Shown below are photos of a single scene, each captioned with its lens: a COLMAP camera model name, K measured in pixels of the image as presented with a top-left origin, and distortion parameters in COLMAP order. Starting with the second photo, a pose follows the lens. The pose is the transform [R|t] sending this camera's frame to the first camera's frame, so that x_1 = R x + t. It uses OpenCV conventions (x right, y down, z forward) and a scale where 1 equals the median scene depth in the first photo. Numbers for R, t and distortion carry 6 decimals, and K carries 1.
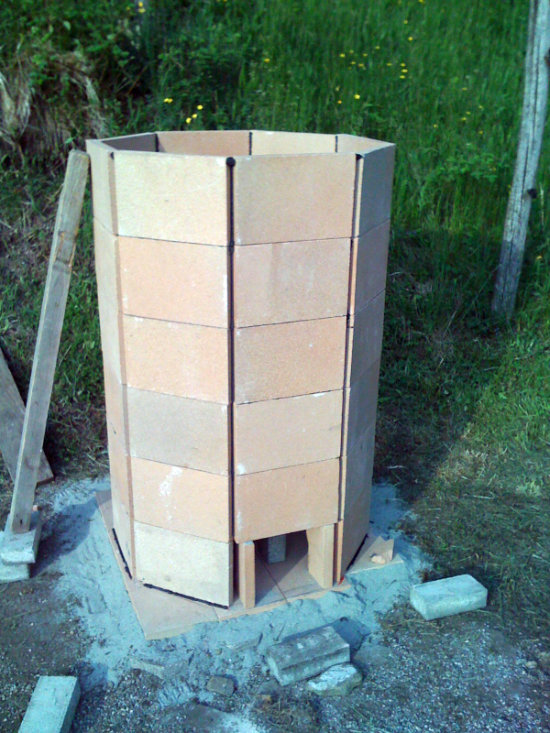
lens RADIAL K [[801.6, 0, 275.0], [0, 801.6, 366.5], [0, 0, 1]] dist [0.101841, -0.003698]
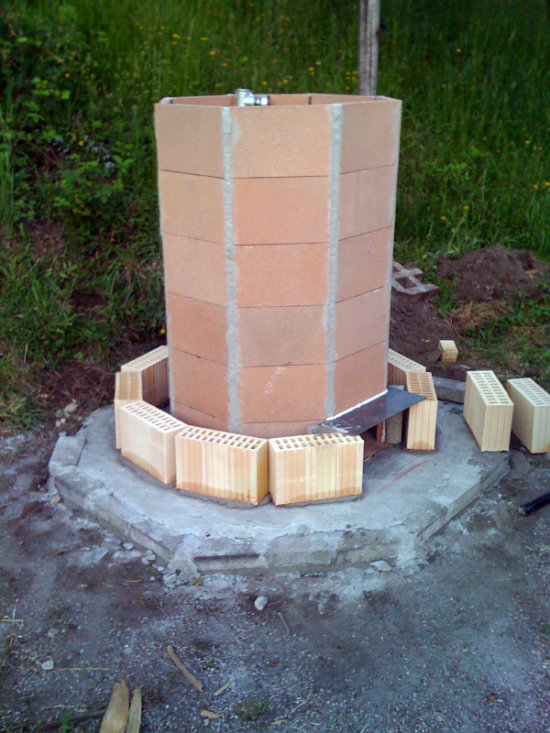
lens RADIAL K [[801.6, 0, 275.0], [0, 801.6, 366.5], [0, 0, 1]] dist [0.101841, -0.003698]
pose [[0.901646, -0.176049, 0.395022, -0.402064], [0.170224, 0.984133, 0.050057, 0.040489], [-0.397566, 0.022108, 0.917307, -0.081070]]
